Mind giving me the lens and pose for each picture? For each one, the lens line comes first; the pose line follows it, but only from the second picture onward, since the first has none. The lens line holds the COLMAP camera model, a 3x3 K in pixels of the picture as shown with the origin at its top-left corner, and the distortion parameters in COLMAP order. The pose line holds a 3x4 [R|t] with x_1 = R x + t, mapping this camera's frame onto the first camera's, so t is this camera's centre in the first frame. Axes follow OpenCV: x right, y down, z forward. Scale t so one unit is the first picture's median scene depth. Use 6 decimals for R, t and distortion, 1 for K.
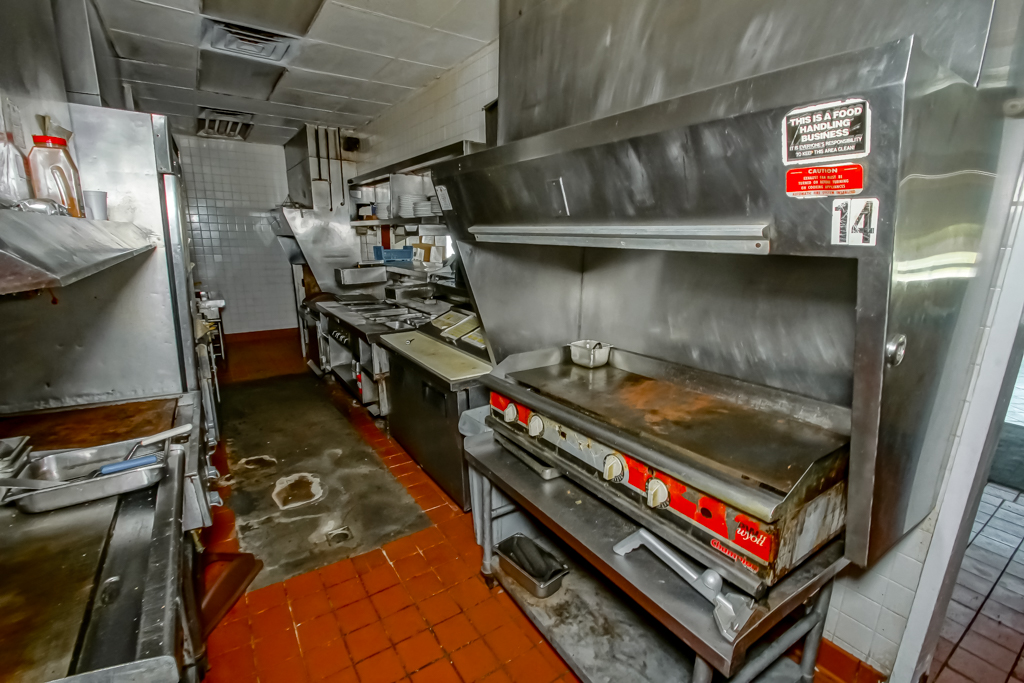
lens RADIAL K [[460.2, 0, 510.0], [0, 460.2, 344.8], [0, 0, 1]] dist [0.001080, -0.000057]
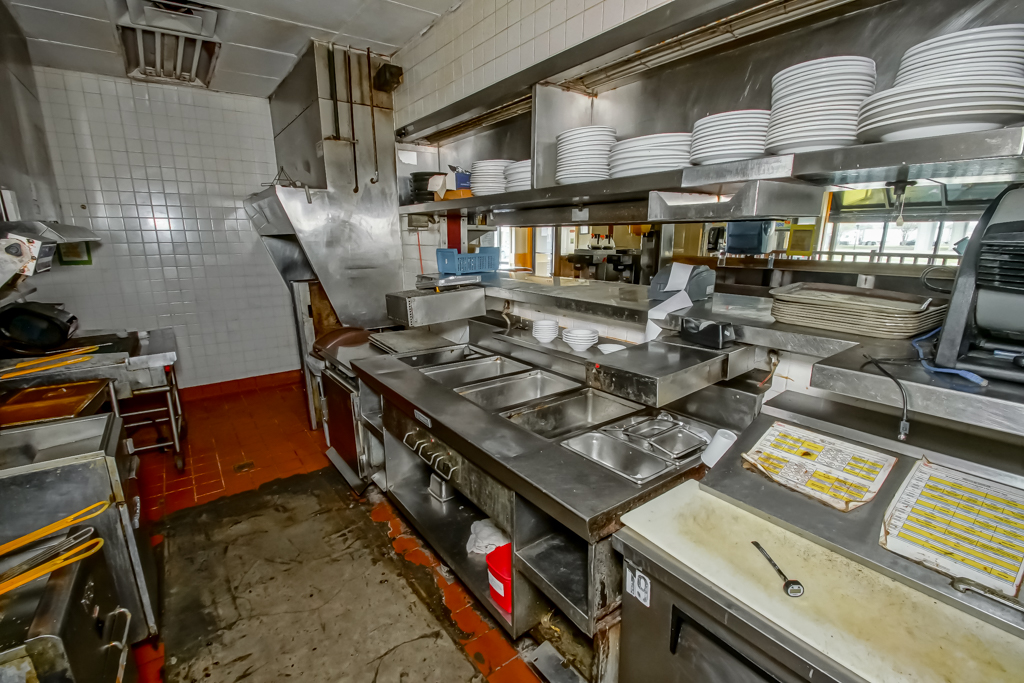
lens RADIAL K [[460.2, 0, 510.8], [0, 460.2, 344.6], [0, 0, 1]] dist [0.001080, -0.000057]
pose [[0.998808, -0.029407, 0.038969, -0.215914], [0.029307, 0.999565, 0.003158, -0.087212], [-0.039045, -0.002012, 0.999235, 0.390858]]
